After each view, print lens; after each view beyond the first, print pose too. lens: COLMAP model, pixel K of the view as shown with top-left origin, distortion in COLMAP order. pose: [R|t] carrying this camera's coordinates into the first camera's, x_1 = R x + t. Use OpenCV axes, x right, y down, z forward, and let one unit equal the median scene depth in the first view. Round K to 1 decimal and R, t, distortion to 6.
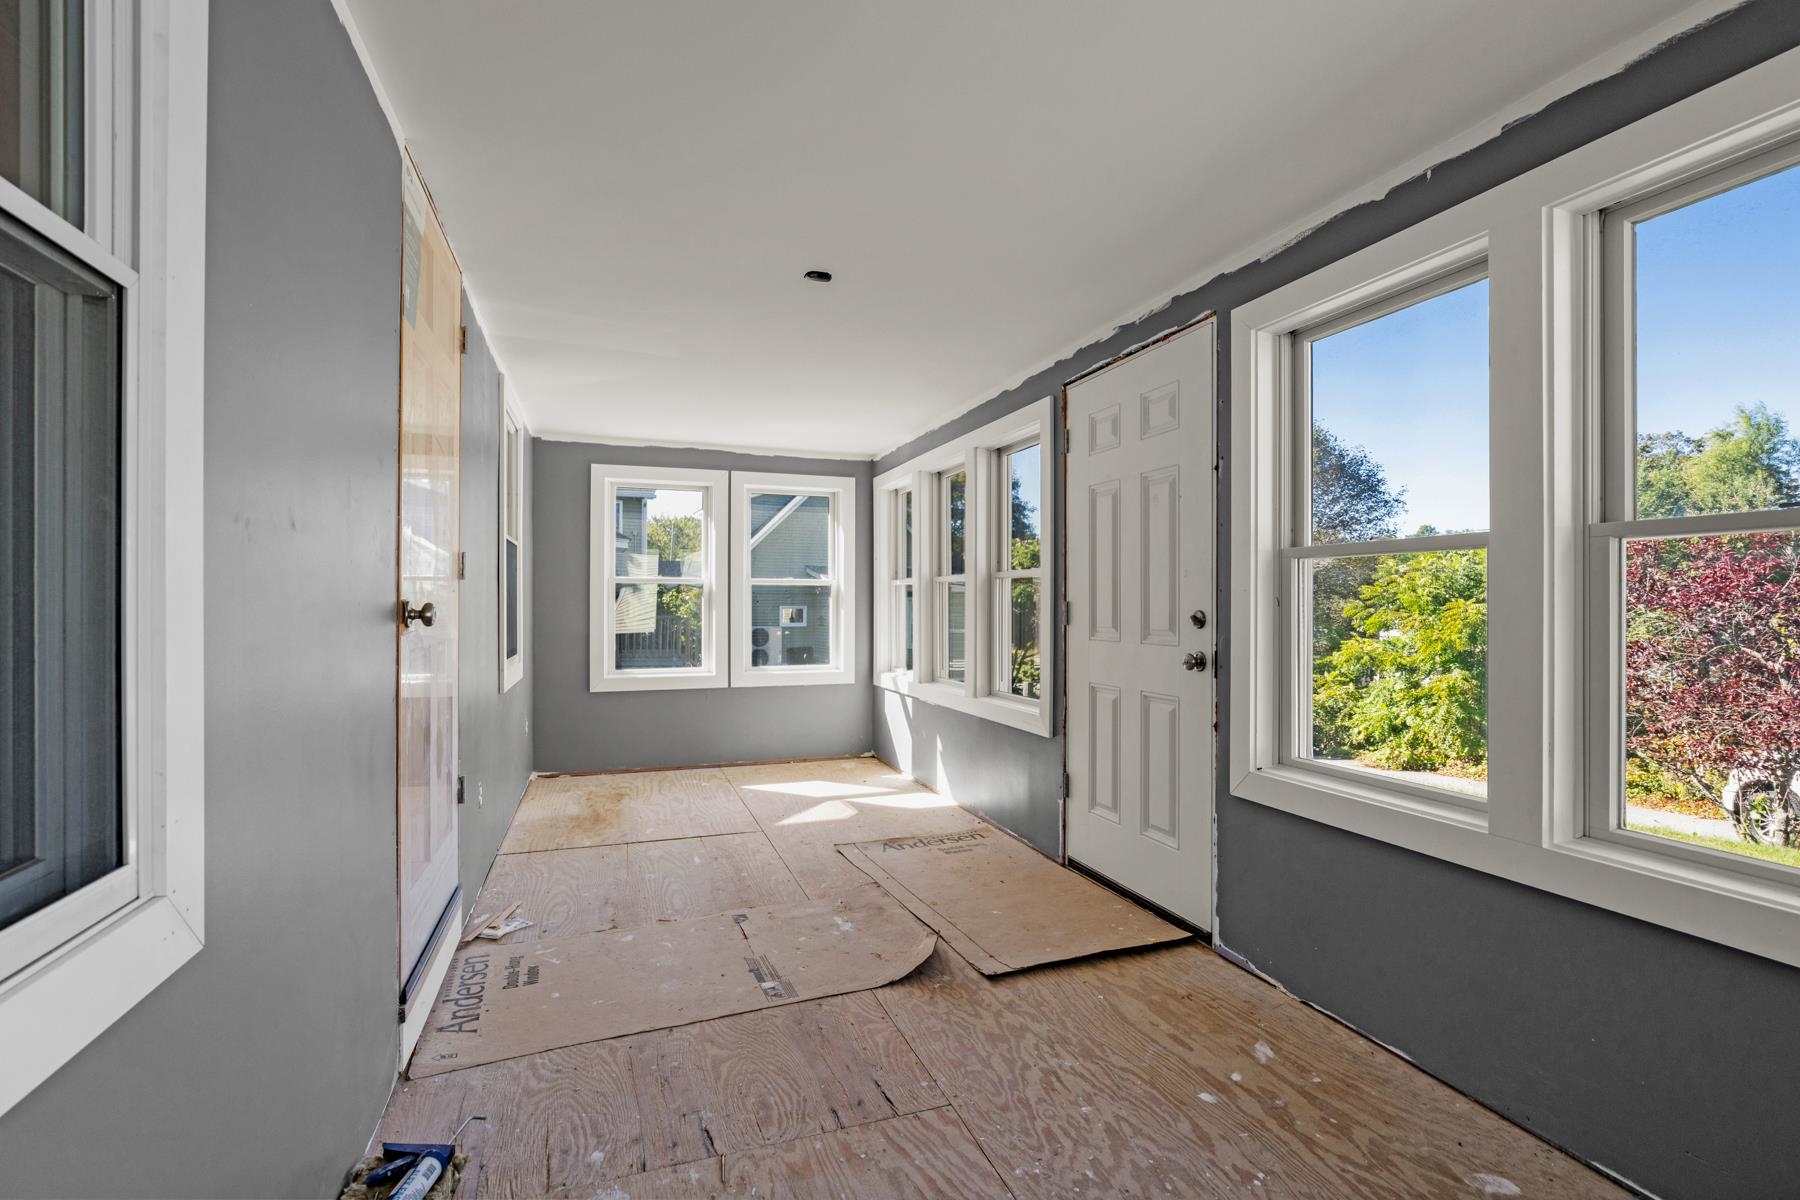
lens RADIAL K [[845.7, 0, 911.7], [0, 845.7, 601.7], [0, 0, 1]] dist [-0.015190, 0.000261]
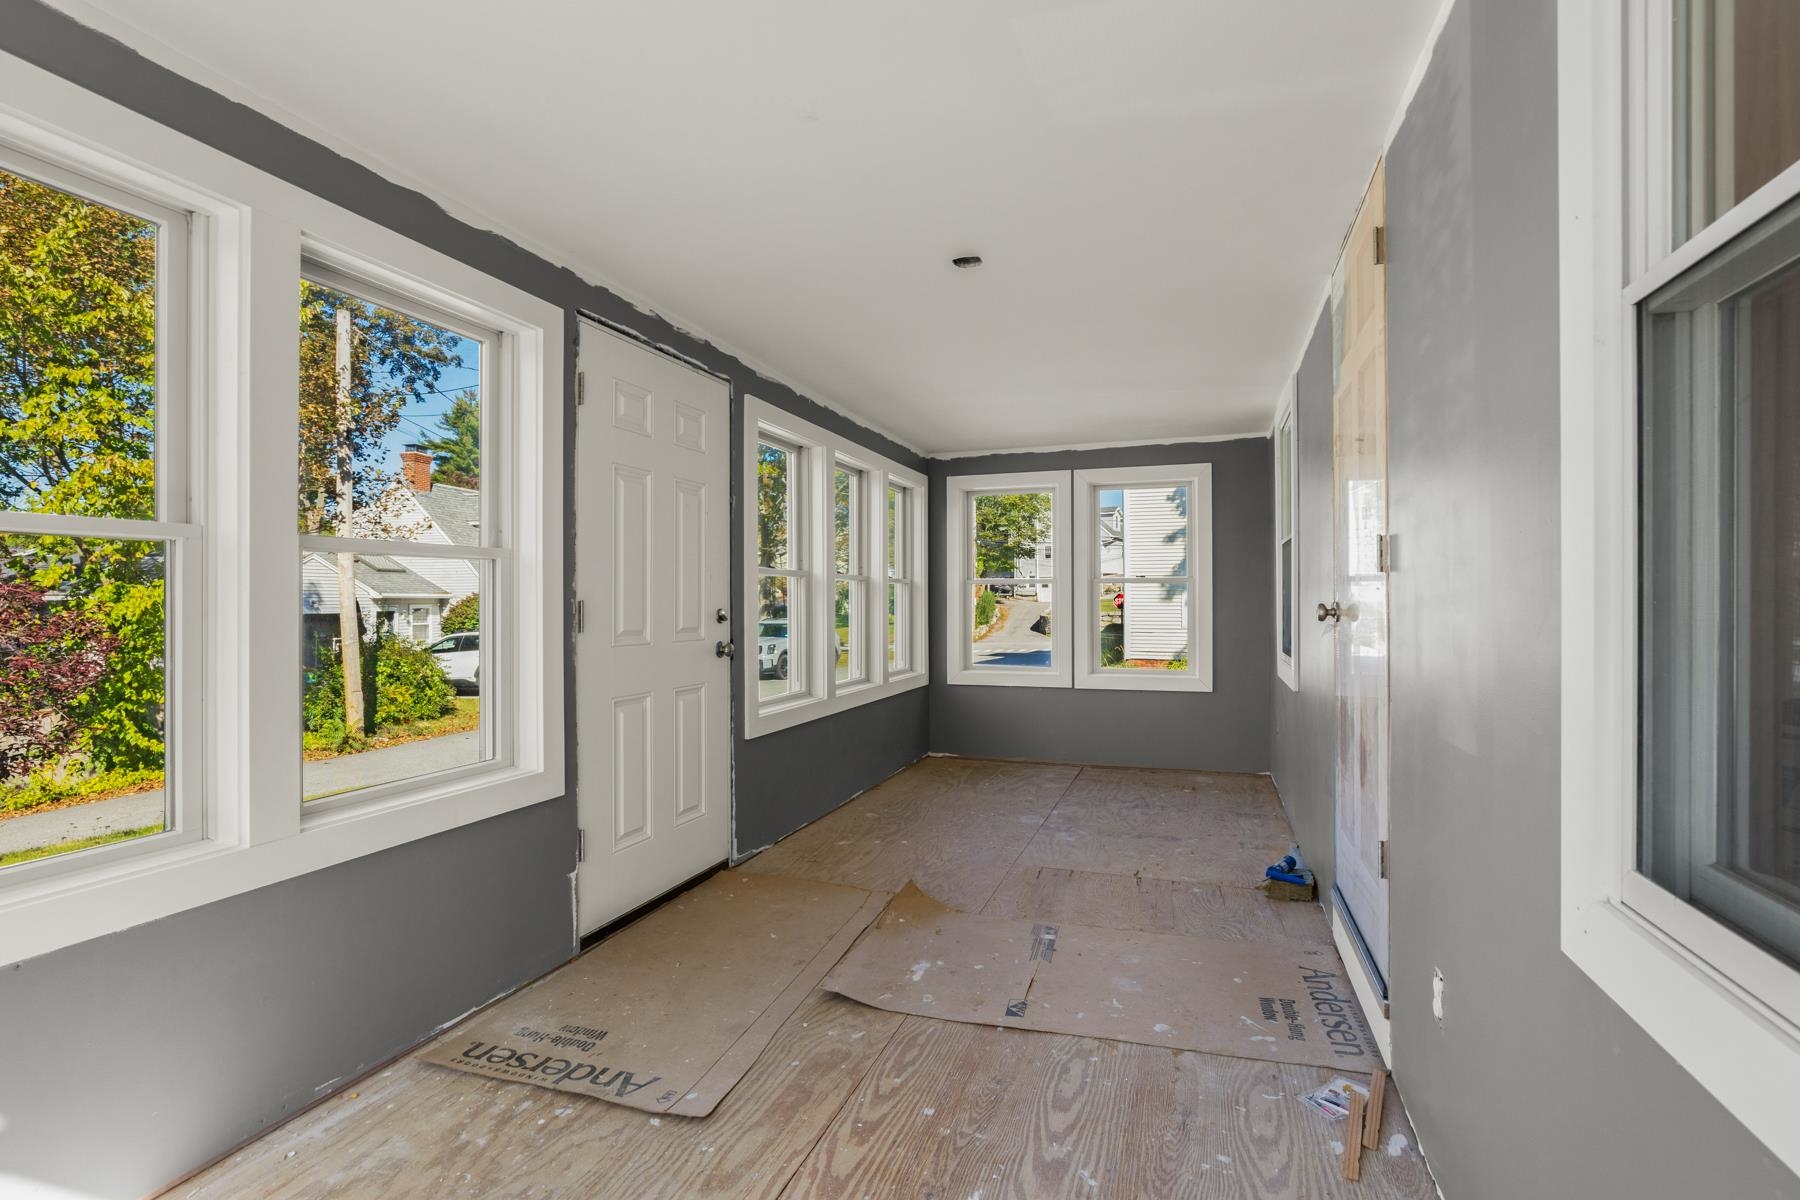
lens RADIAL K [[845.7, 0, 911.7], [0, 845.7, 601.7], [0, 0, 1]] dist [-0.015190, 0.000261]
pose [[-0.781531, 0.001217, 0.623865, -0.685551], [0.000627, 0.999999, -0.001166, 0.001268], [-0.623866, -0.000520, -0.781531, 1.866684]]
